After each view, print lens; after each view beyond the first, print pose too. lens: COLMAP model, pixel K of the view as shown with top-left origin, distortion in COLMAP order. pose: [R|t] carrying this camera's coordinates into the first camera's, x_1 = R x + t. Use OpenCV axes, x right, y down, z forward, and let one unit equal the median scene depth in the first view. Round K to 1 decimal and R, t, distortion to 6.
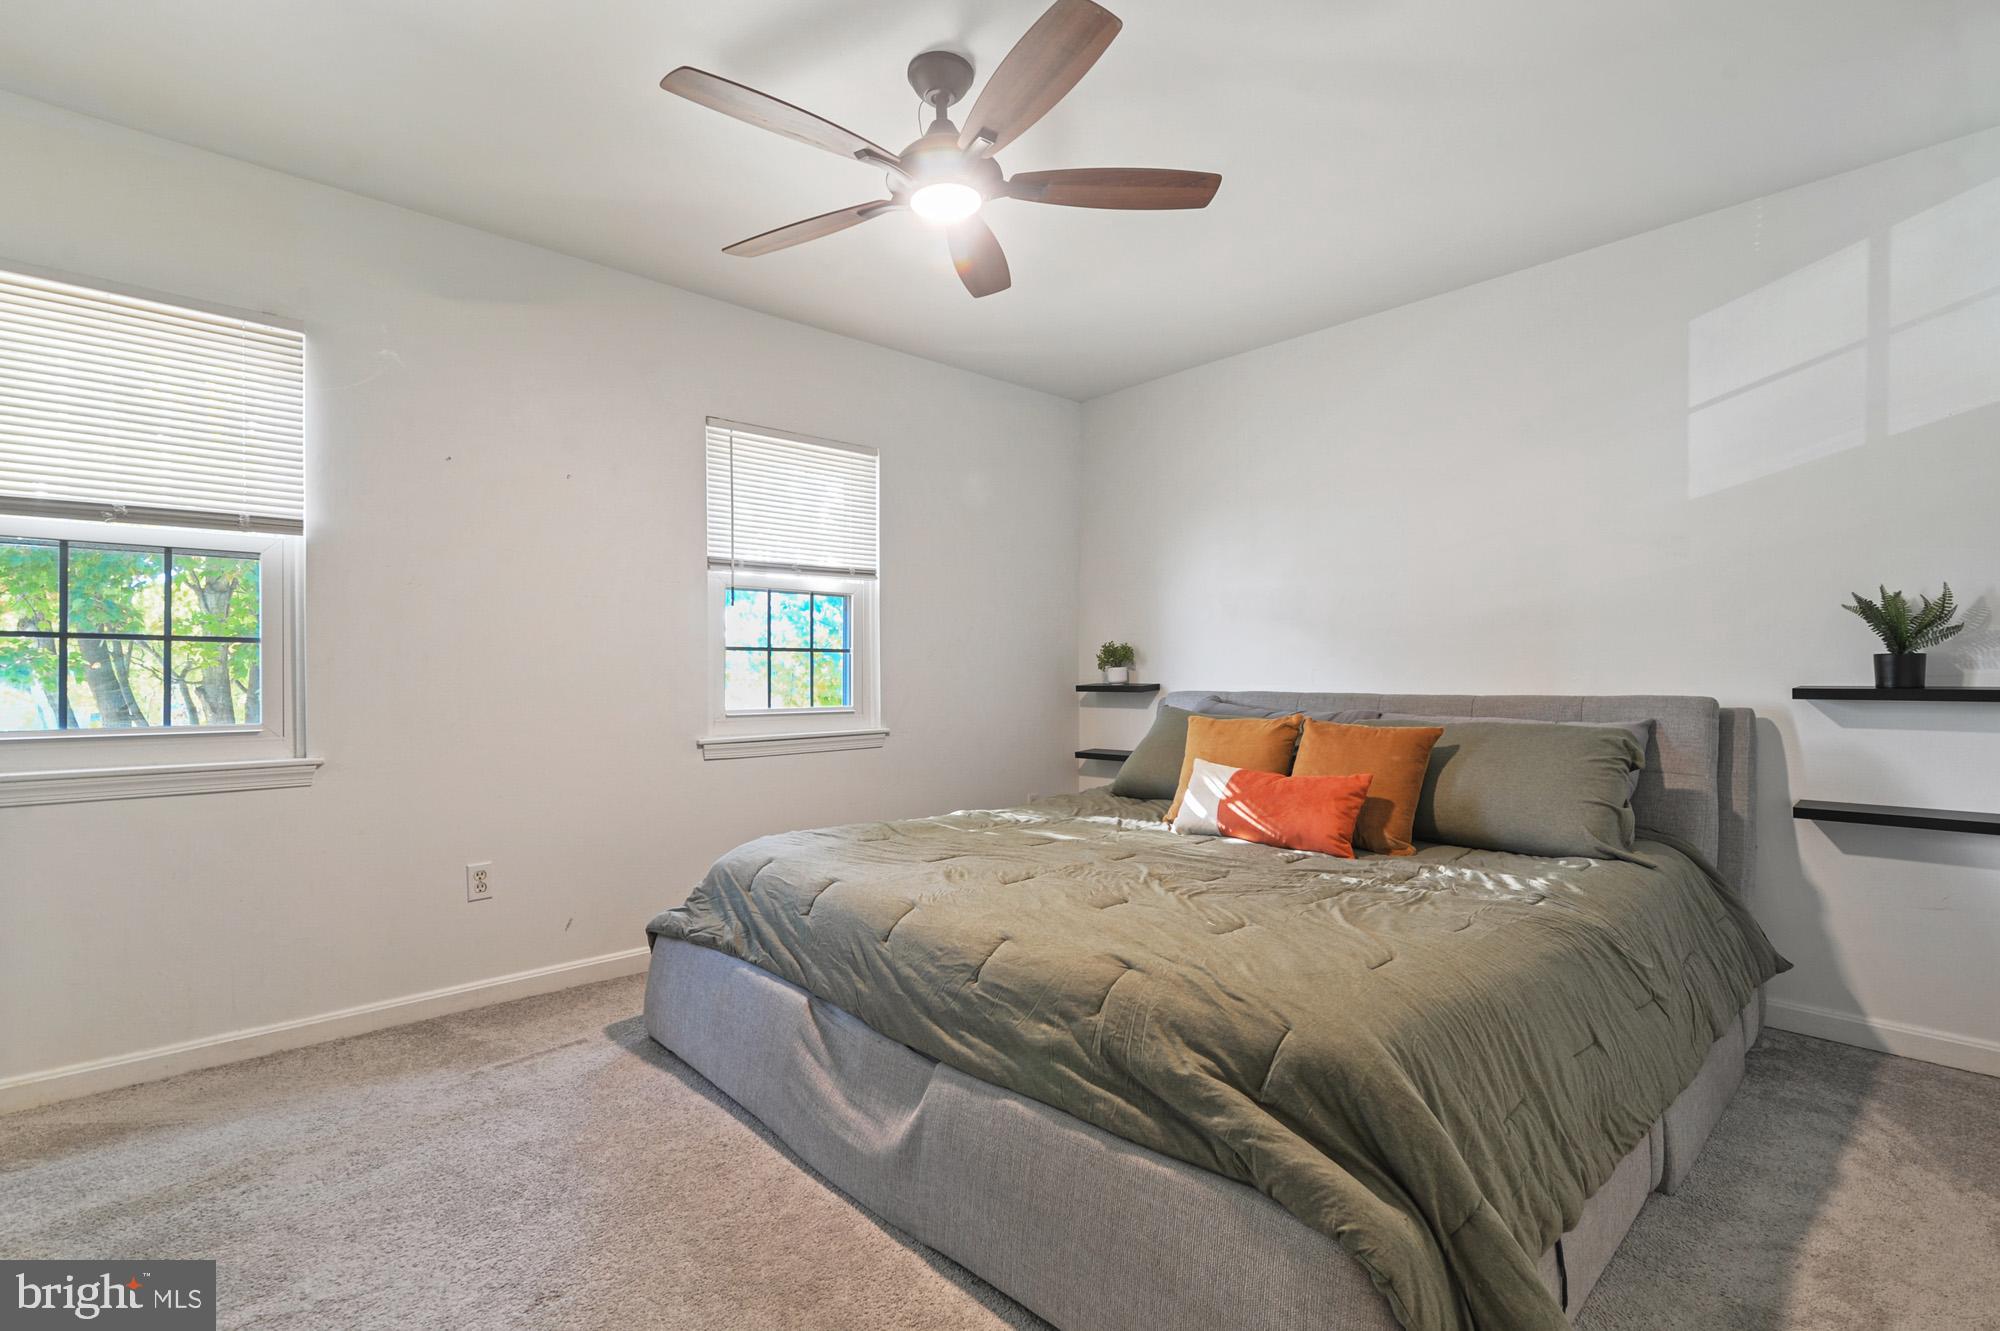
lens RADIAL K [[920.0, 0, 1001.9], [0, 920.0, 672.5], [0, 0, 1]] dist [-0.000289, 0.000151]
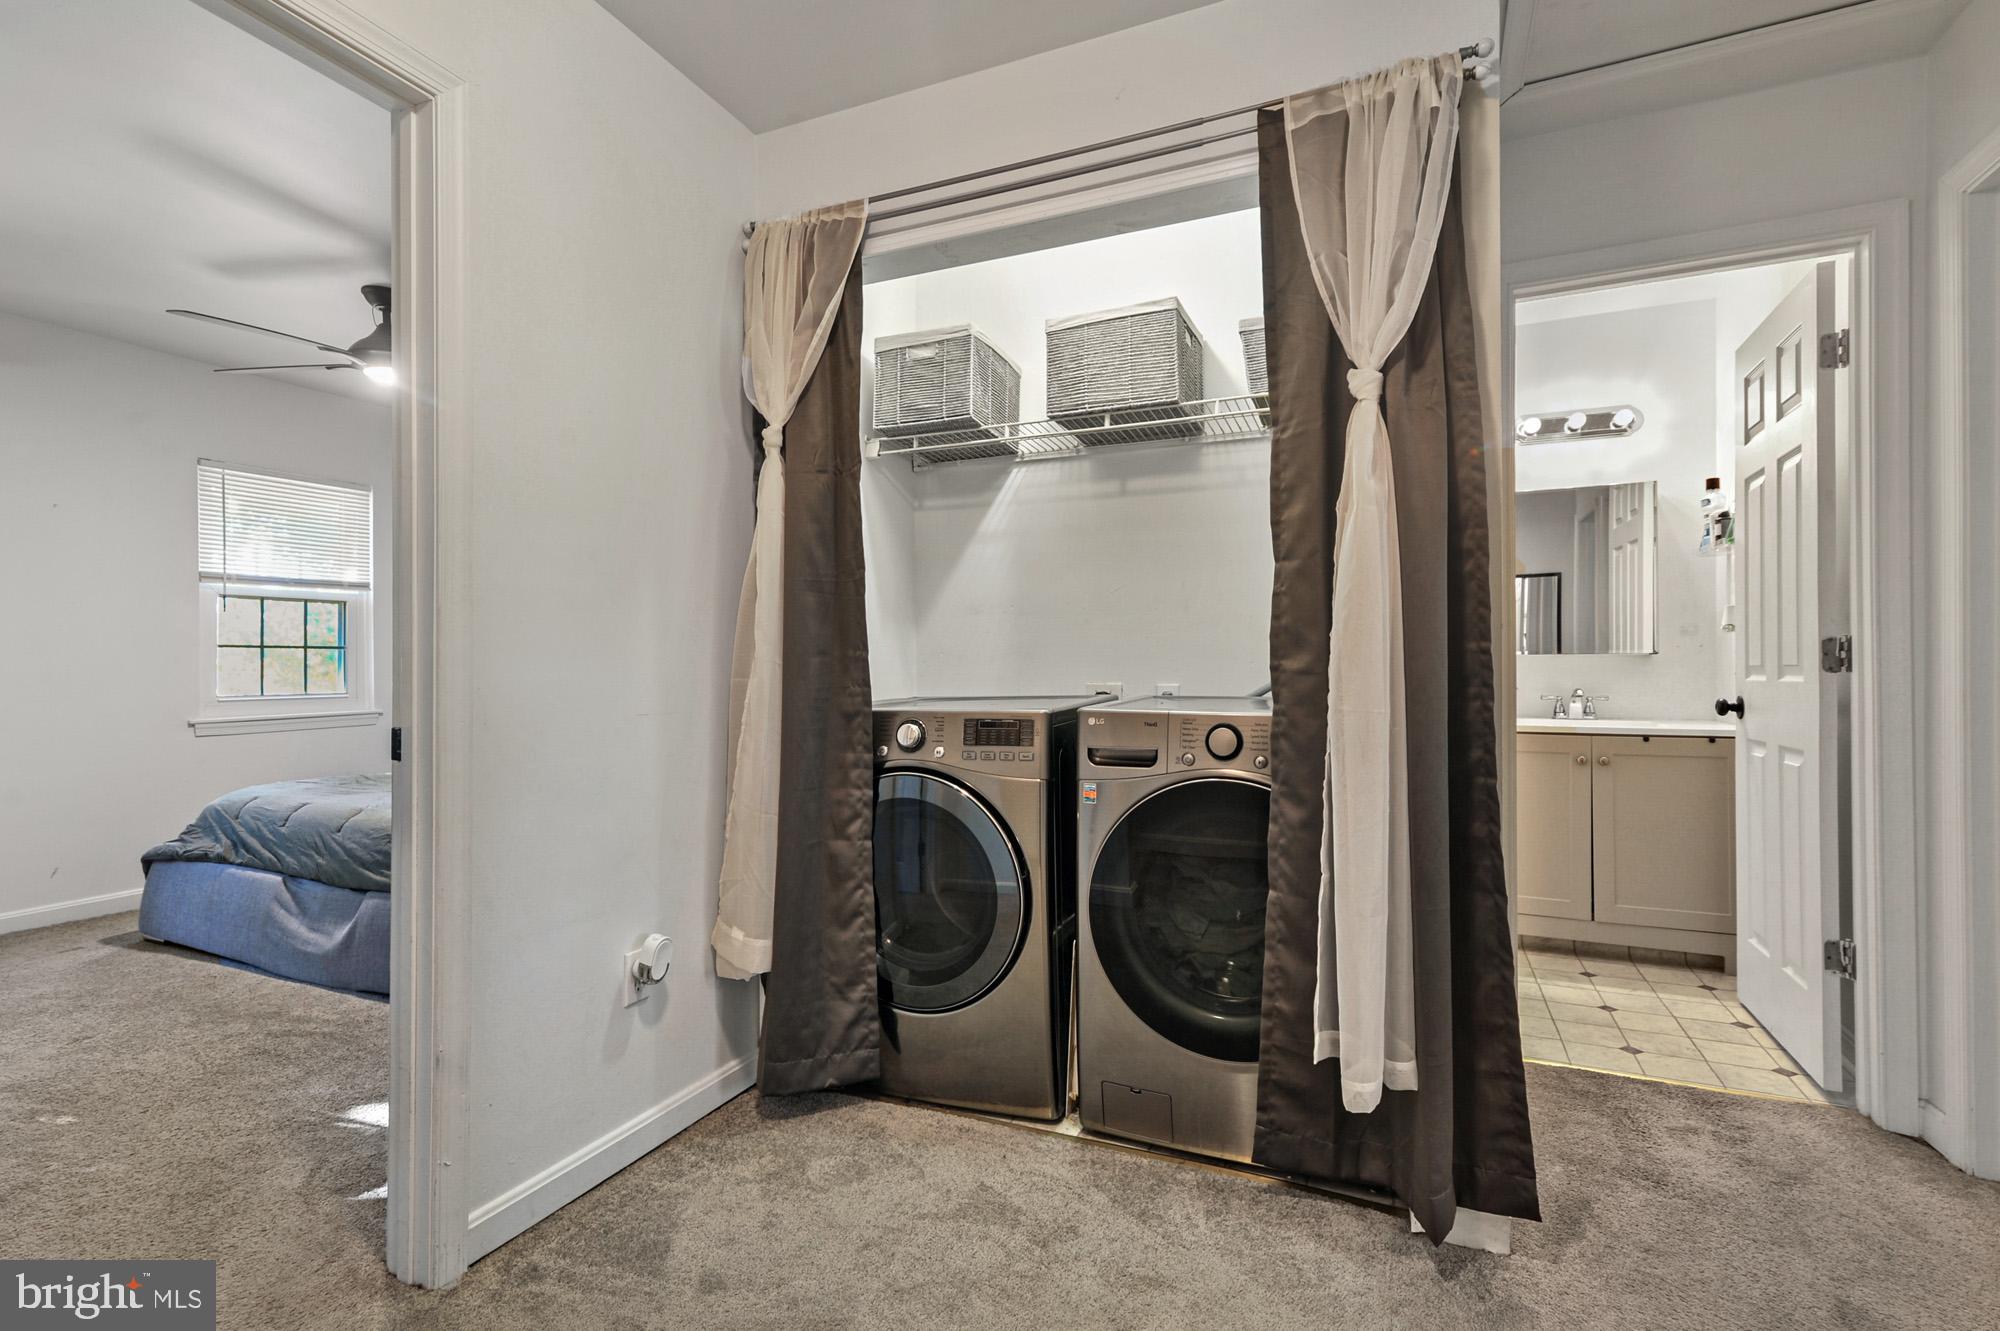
lens RADIAL K [[920.0, 0, 997.5], [0, 920.0, 669.1], [0, 0, 1]] dist [-0.000289, 0.000151]
pose [[0.917855, 0.002226, 0.396909, 0.274169], [-0.004484, 0.999979, 0.004760, -0.008785], [-0.396890, -0.006148, 0.917846, -0.882948]]
